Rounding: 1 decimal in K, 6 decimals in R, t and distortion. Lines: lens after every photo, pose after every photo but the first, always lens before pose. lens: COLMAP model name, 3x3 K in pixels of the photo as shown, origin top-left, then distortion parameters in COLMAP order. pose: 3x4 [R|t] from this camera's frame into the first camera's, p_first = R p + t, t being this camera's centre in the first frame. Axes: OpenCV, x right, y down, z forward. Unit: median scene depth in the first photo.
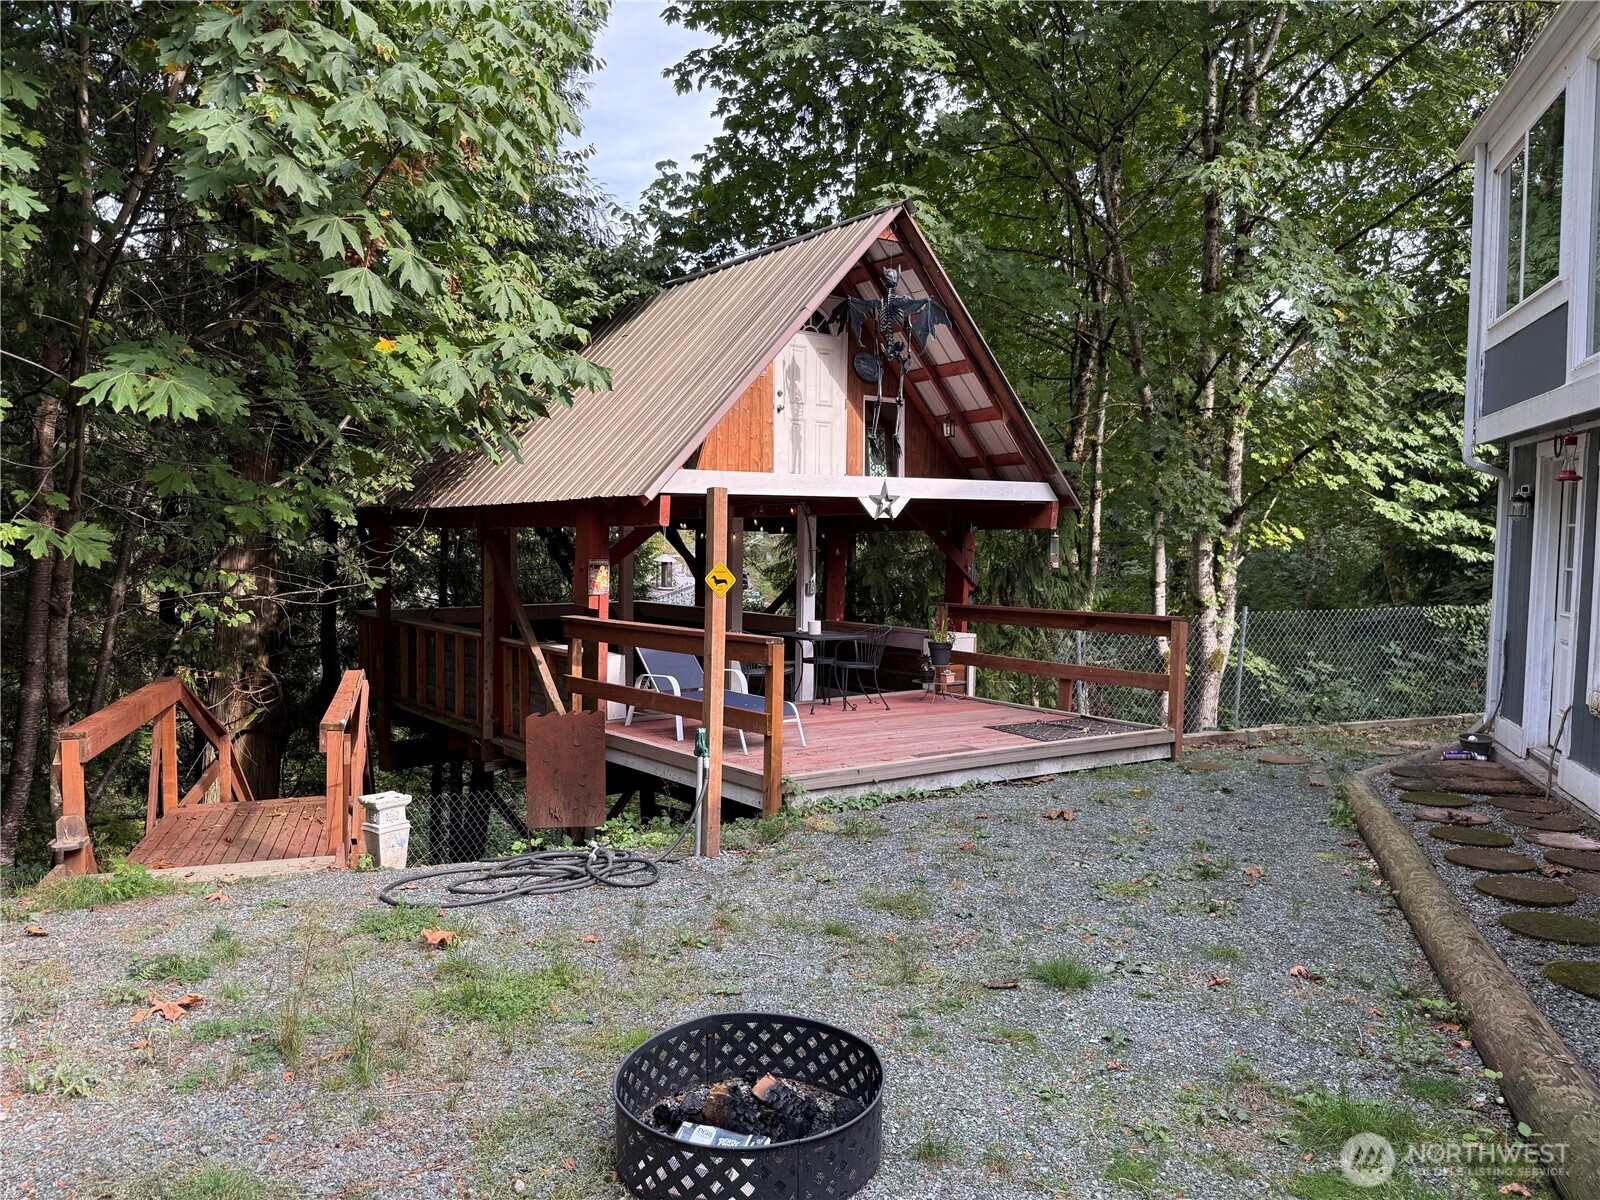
lens RADIAL K [[1150.6, 0, 806.4], [0, 1150.6, 599.5], [0, 0, 1]] dist [-0.000644, -0.005309]
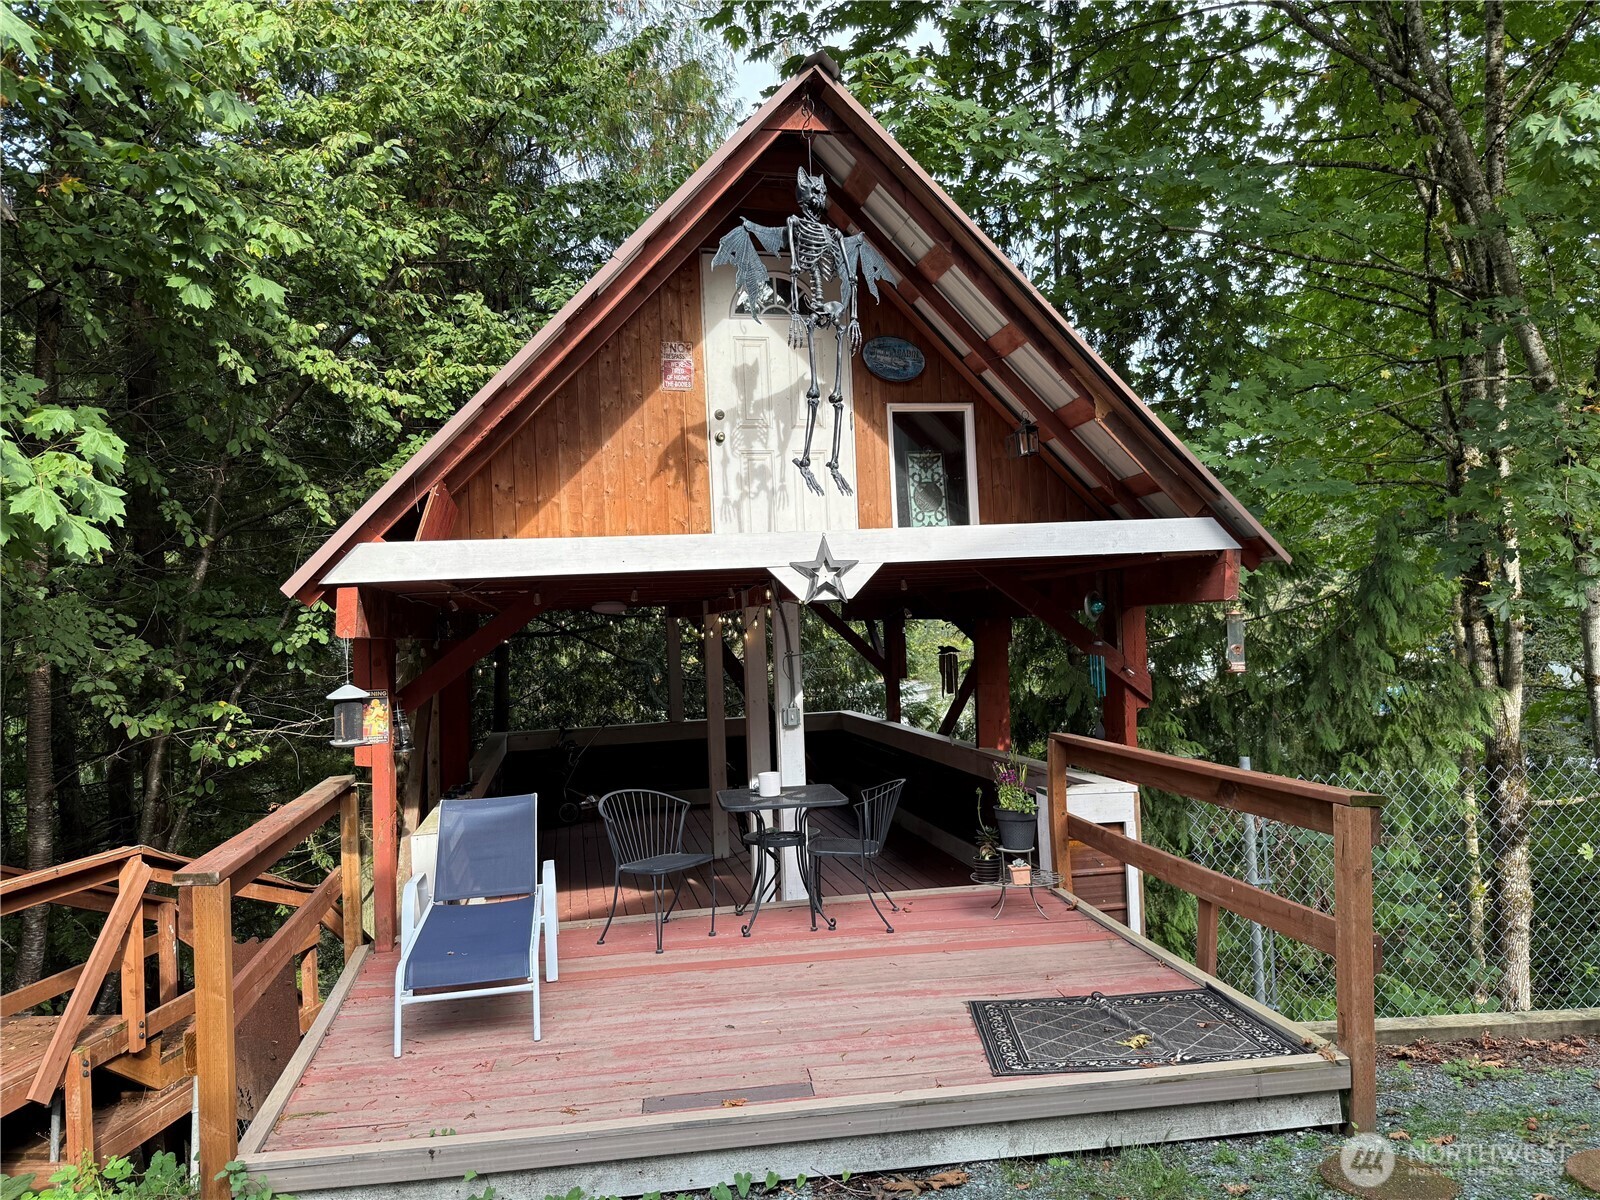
lens RADIAL K [[1150.6, 0, 806.4], [0, 1150.6, 599.5], [0, 0, 1]] dist [-0.000644, -0.005309]
pose [[0.911652, -0.053660, -0.407446, 0.273489], [0.023561, 0.996633, -0.078537, -0.024665], [0.410288, 0.061998, 0.909846, 0.441479]]
